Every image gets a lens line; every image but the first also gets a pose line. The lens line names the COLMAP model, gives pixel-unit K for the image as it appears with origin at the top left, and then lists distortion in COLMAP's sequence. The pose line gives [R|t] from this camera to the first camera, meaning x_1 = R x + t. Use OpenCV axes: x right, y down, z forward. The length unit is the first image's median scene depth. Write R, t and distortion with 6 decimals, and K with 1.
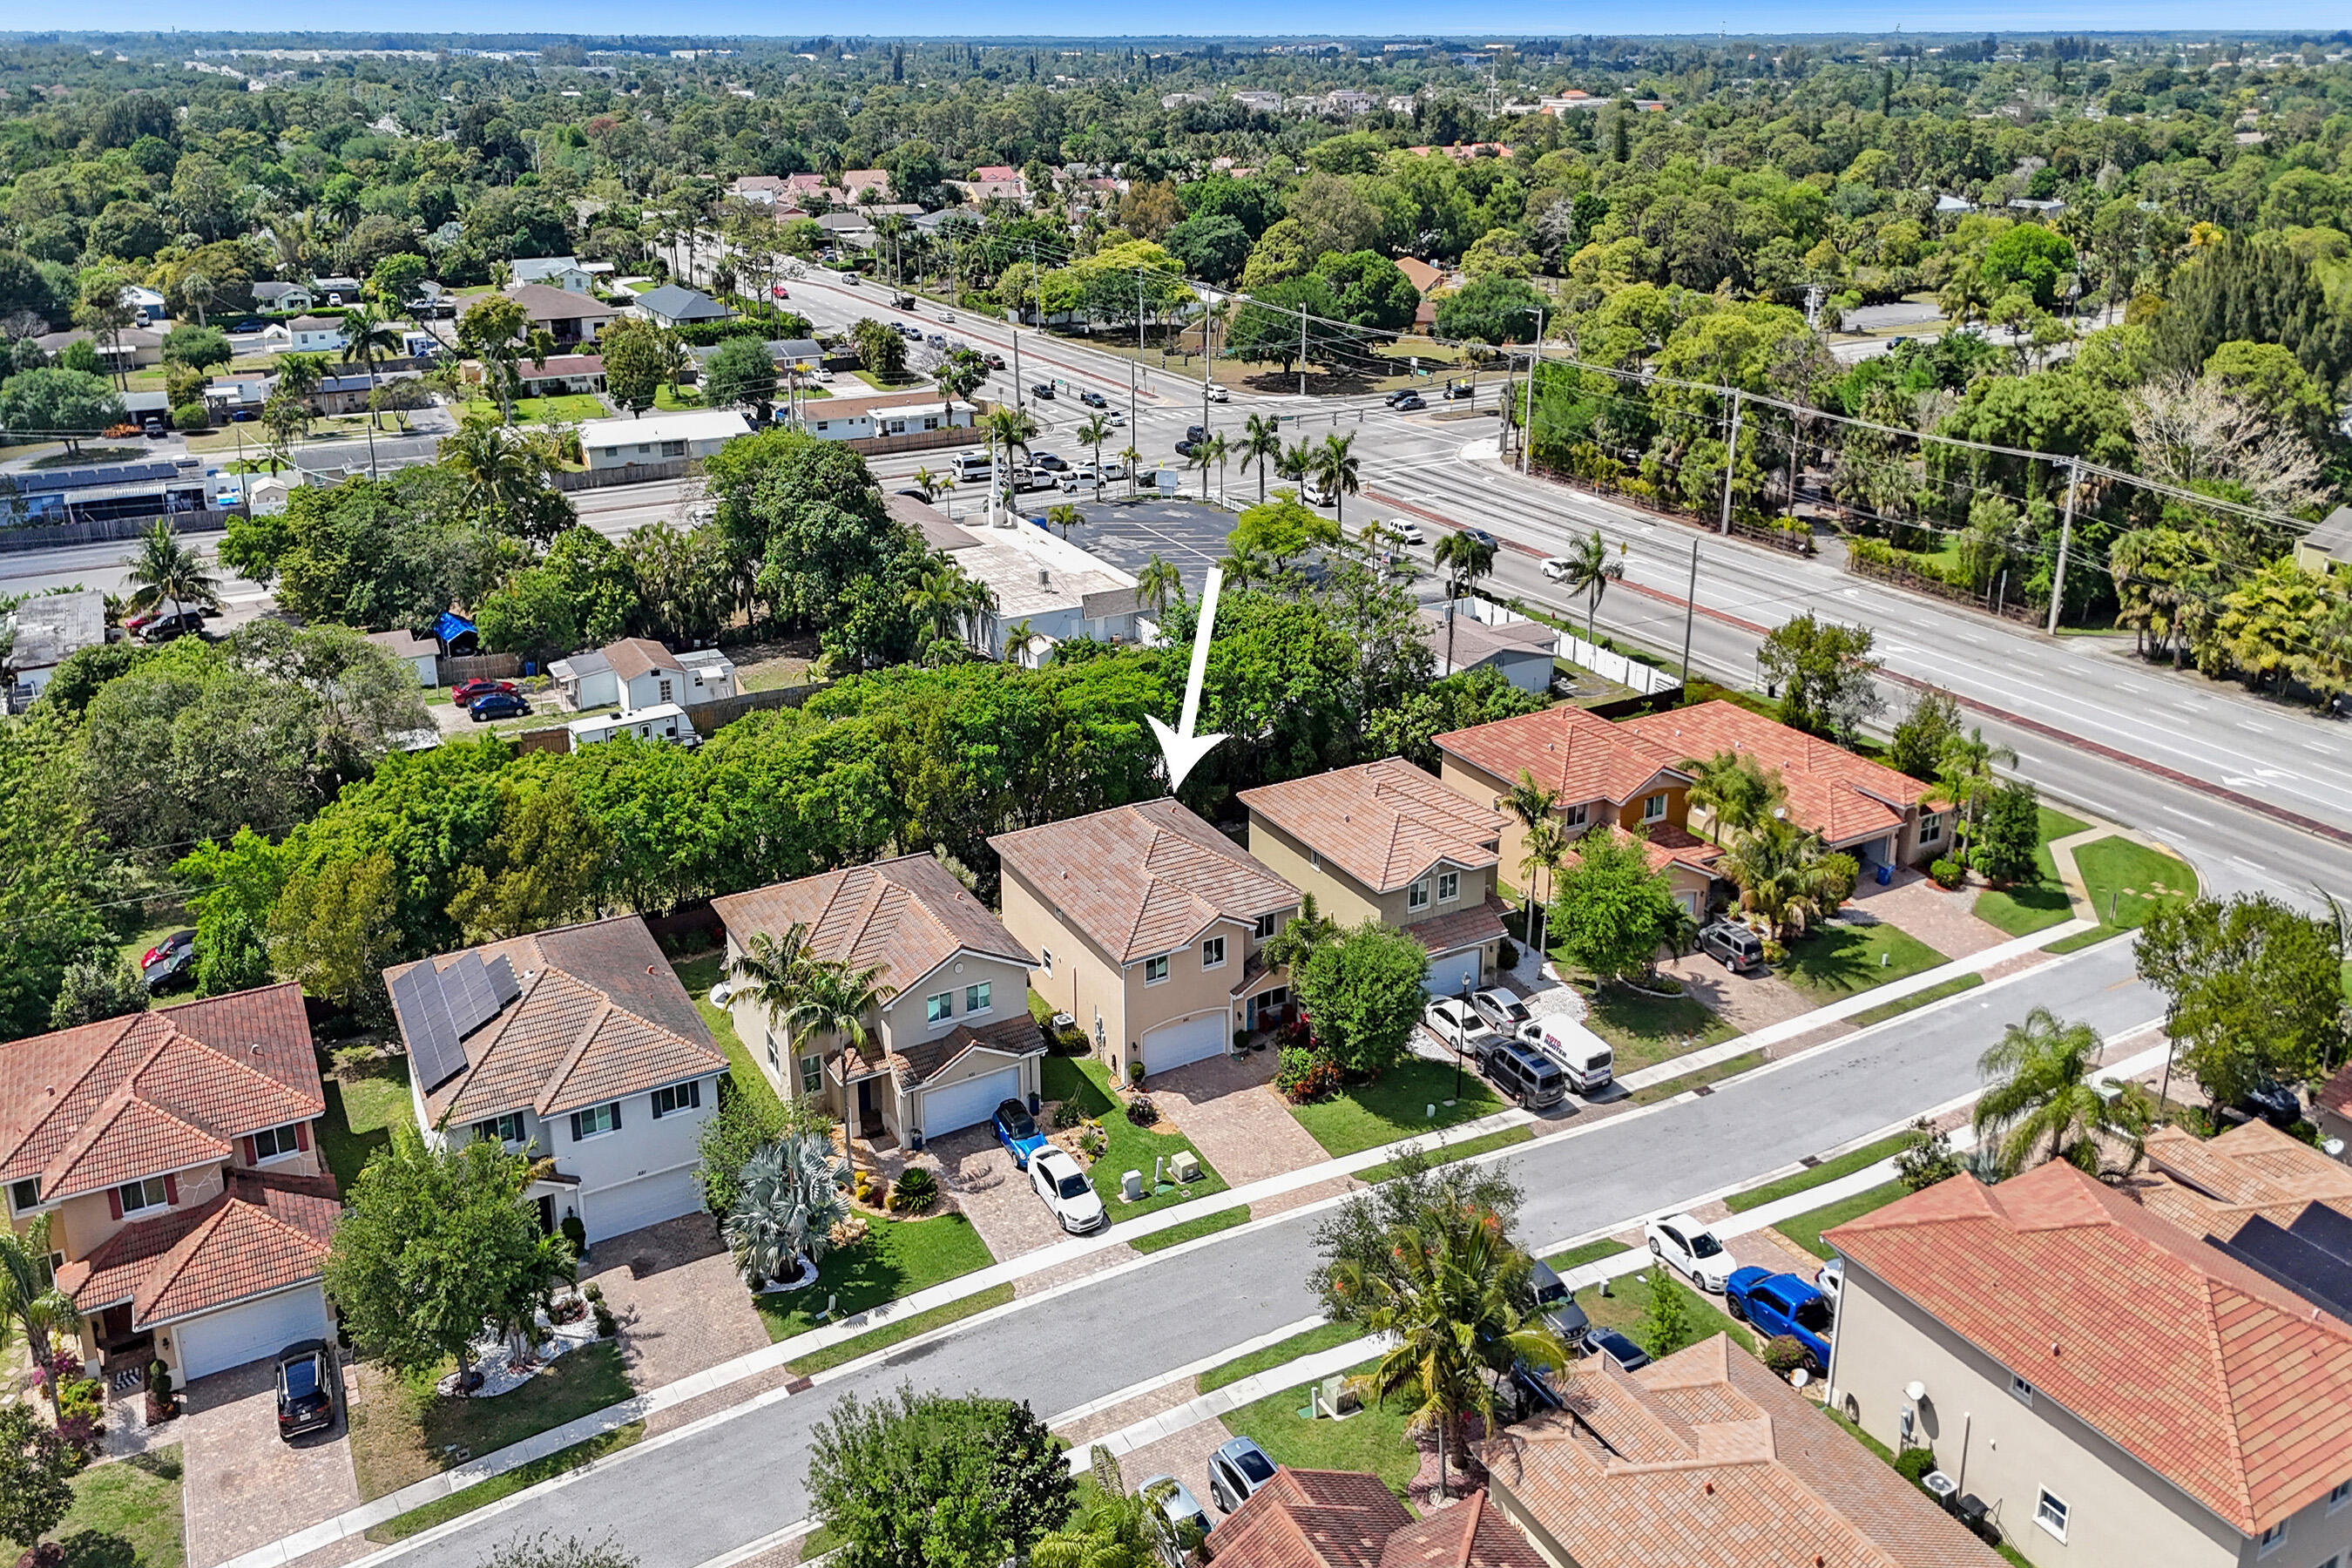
lens RADIAL K [[1744.9, 0, 1176.0], [0, 1744.9, 784.0], [0, 0, 1]] dist [0.116033, -0.187455]
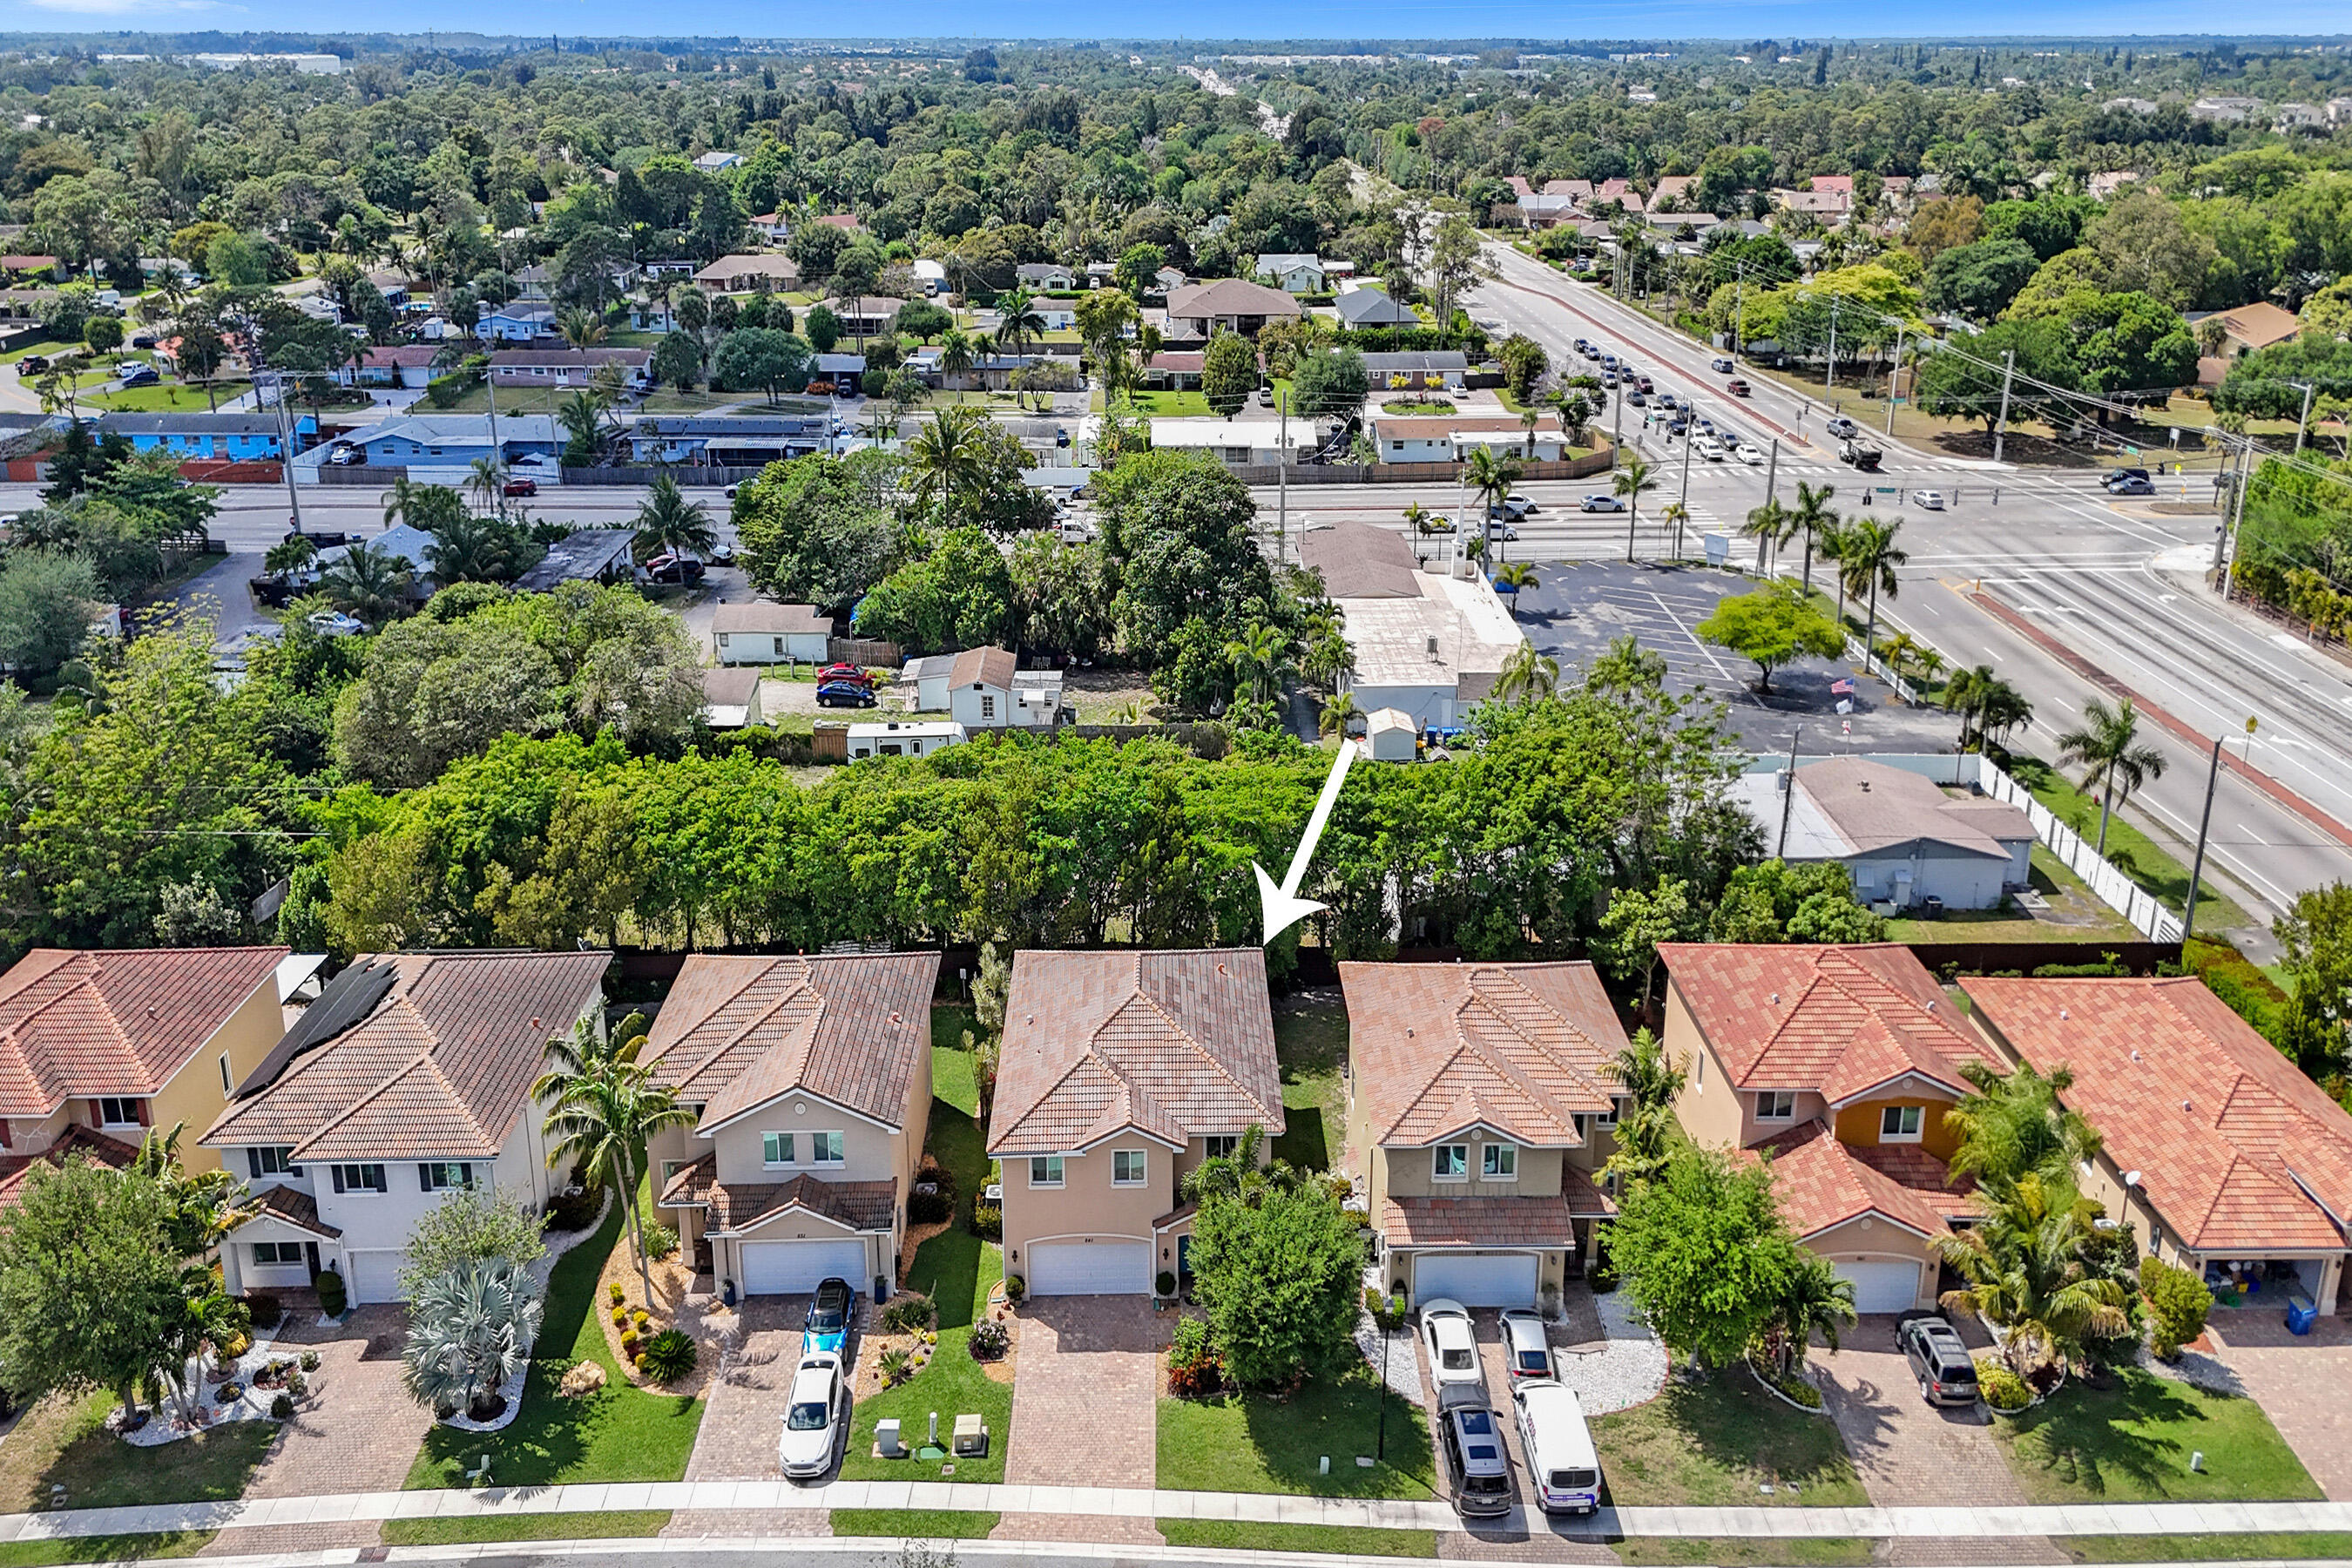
lens RADIAL K [[1768.5, 0, 1176.0], [0, 1768.5, 784.0], [0, 0, 1]] dist [0.068374, -0.055010]
pose [[0.884281, 0.182781, -0.429696, 0.217056], [-0.185023, 0.982039, 0.036969, -0.065209], [0.428736, 0.046813, 0.902216, 0.177724]]
